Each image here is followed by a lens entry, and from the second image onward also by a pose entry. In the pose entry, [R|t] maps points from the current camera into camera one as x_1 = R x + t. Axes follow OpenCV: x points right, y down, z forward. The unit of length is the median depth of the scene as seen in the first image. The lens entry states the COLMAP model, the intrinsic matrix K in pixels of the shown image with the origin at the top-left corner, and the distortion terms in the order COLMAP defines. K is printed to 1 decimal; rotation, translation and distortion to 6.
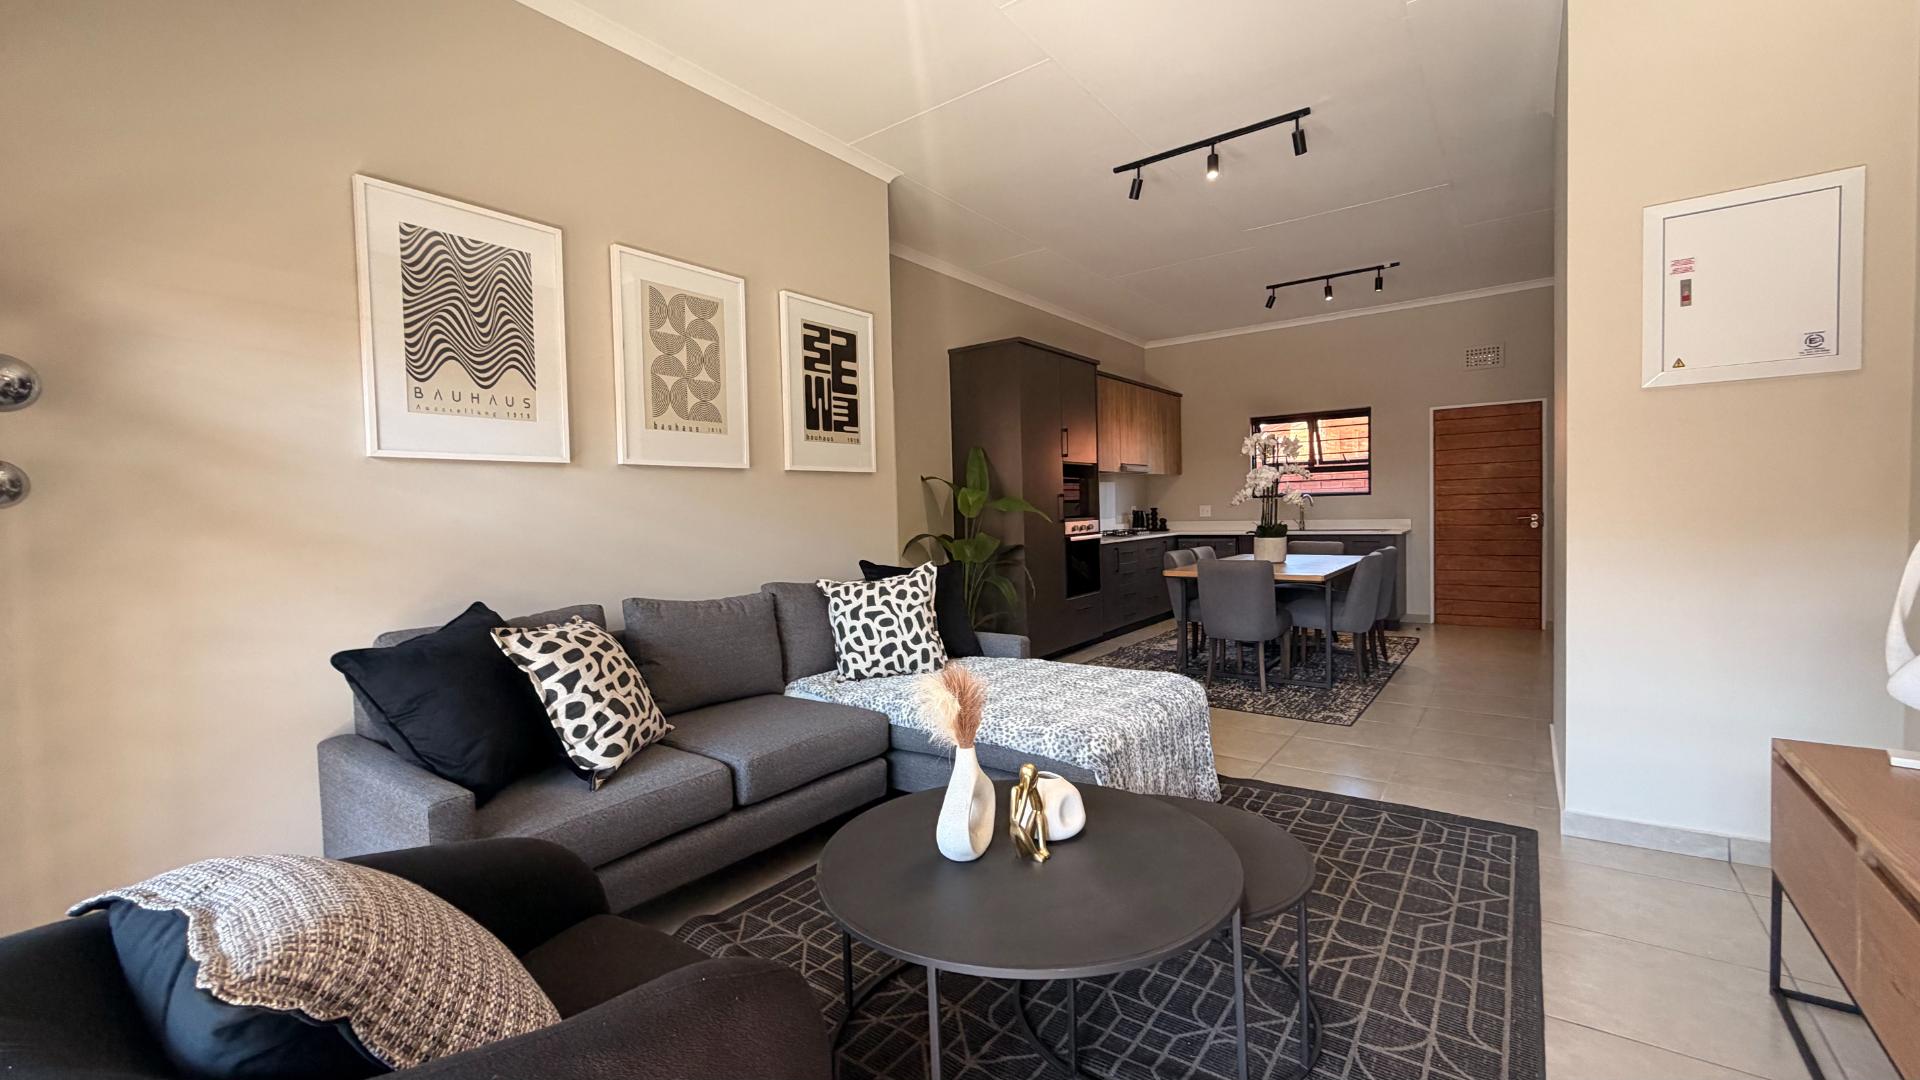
lens RADIAL K [[764.4, 0, 962.6], [0, 764.4, 538.2], [0, 0, 1]] dist [-0.001012, 0.000717]
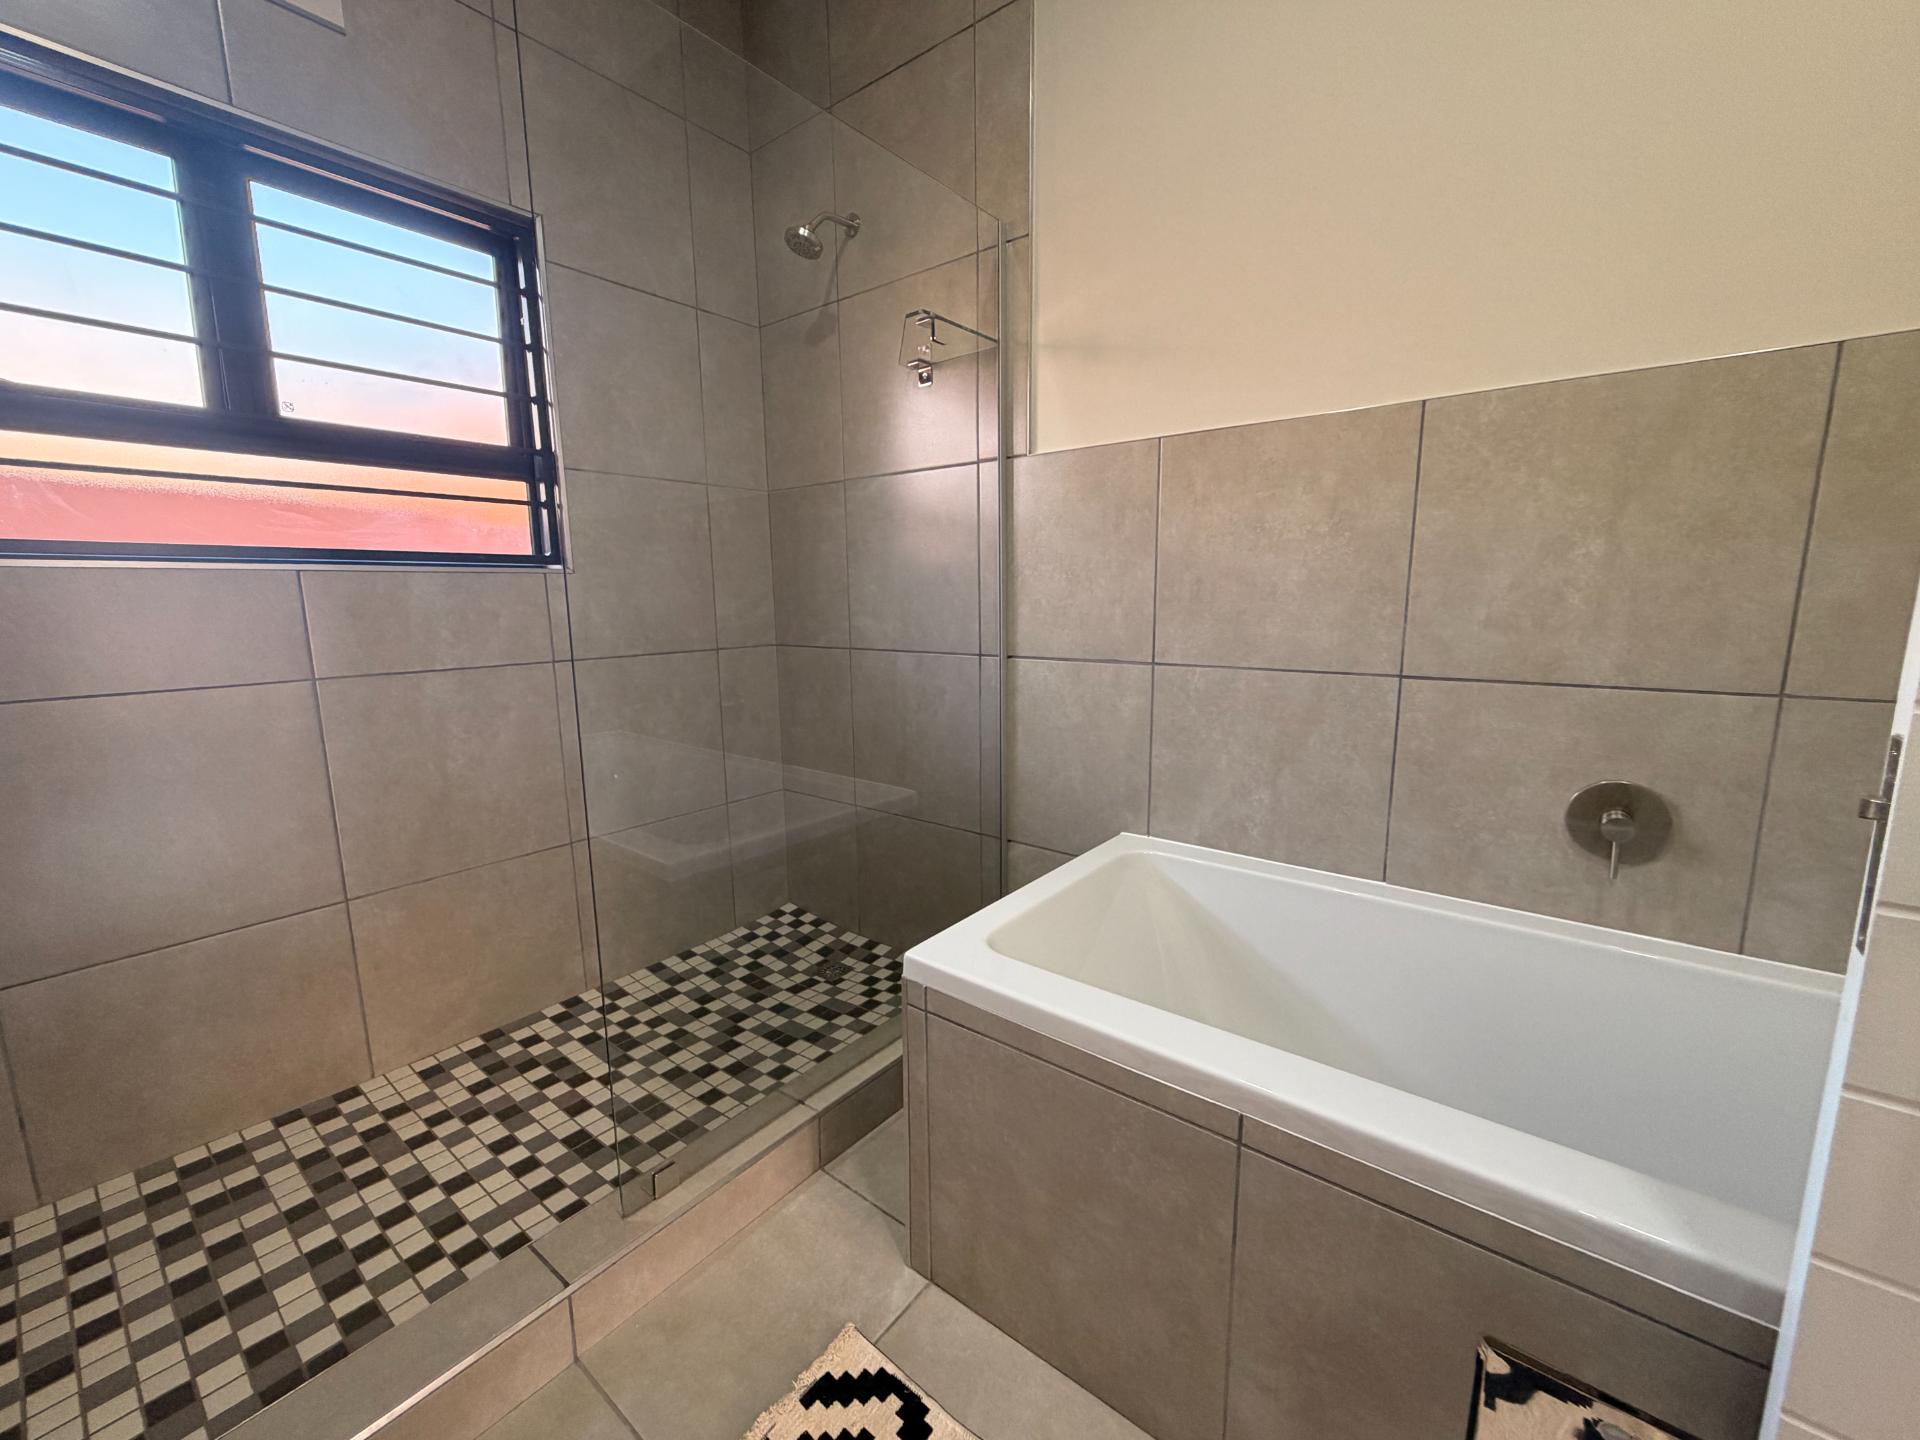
lens RADIAL K [[772.1, 0, 963.8], [0, 772.1, 723.1], [0, 0, 1]] dist [0.002602, 0.000466]
pose [[0.029795, -0.143591, 0.989188, 0.530424], [0.045781, 0.988785, 0.142154, -0.072835], [-0.998507, 0.041051, 0.036034, 1.722021]]
